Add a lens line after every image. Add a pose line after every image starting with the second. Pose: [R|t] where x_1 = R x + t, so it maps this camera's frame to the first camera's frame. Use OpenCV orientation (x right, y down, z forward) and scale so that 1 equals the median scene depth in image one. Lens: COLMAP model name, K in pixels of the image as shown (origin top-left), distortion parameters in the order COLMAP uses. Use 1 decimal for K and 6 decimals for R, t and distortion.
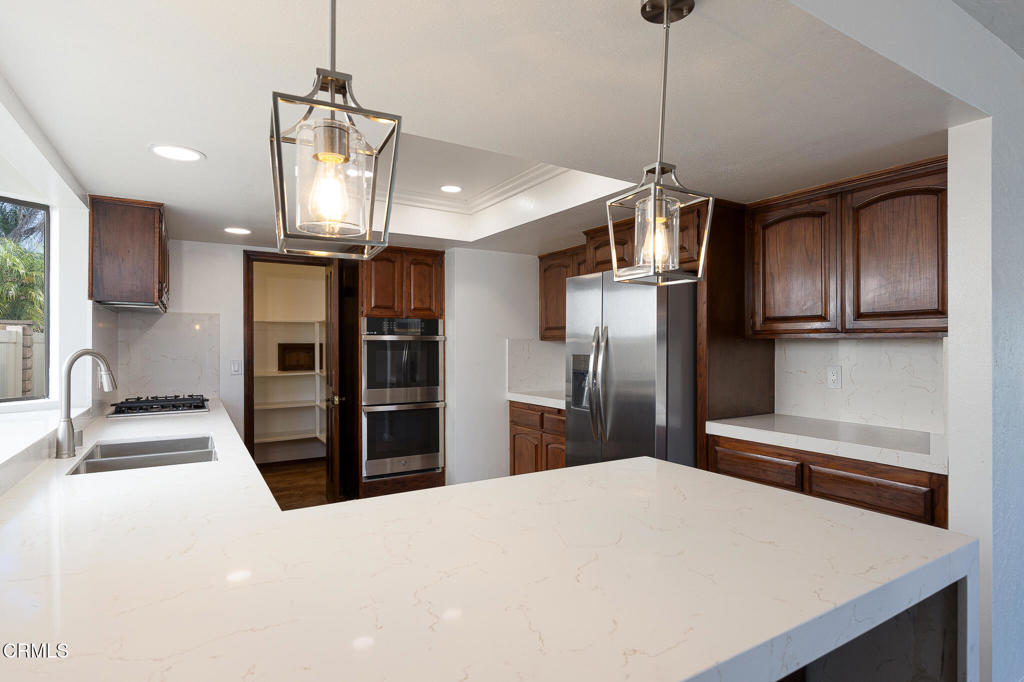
lens RADIAL K [[517.6, 0, 513.8], [0, 517.6, 345.3], [0, 0, 1]] dist [-0.004611, 0.000479]
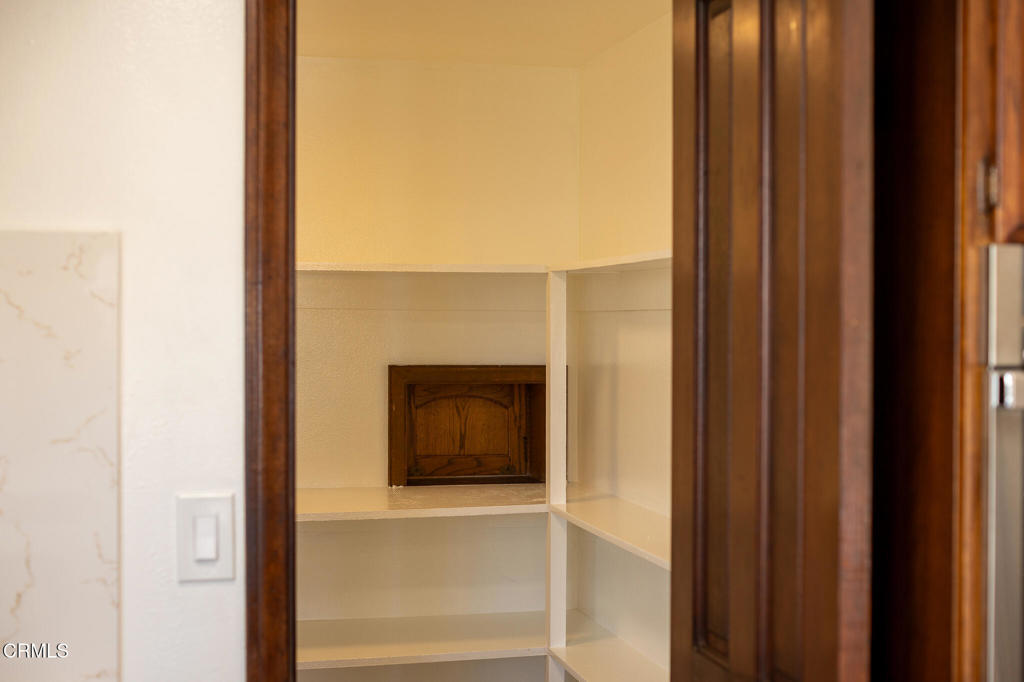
lens RADIAL K [[1492.9, 0, 511.7], [0, 1492.9, 341.3], [0, 0, 1]] dist [-0.098954, 0.000000]
pose [[0.949395, 0.007556, -0.313993, -0.200327], [-0.006162, 0.999966, 0.005434, -0.019430], [0.314024, -0.003225, 0.949410, 0.395113]]
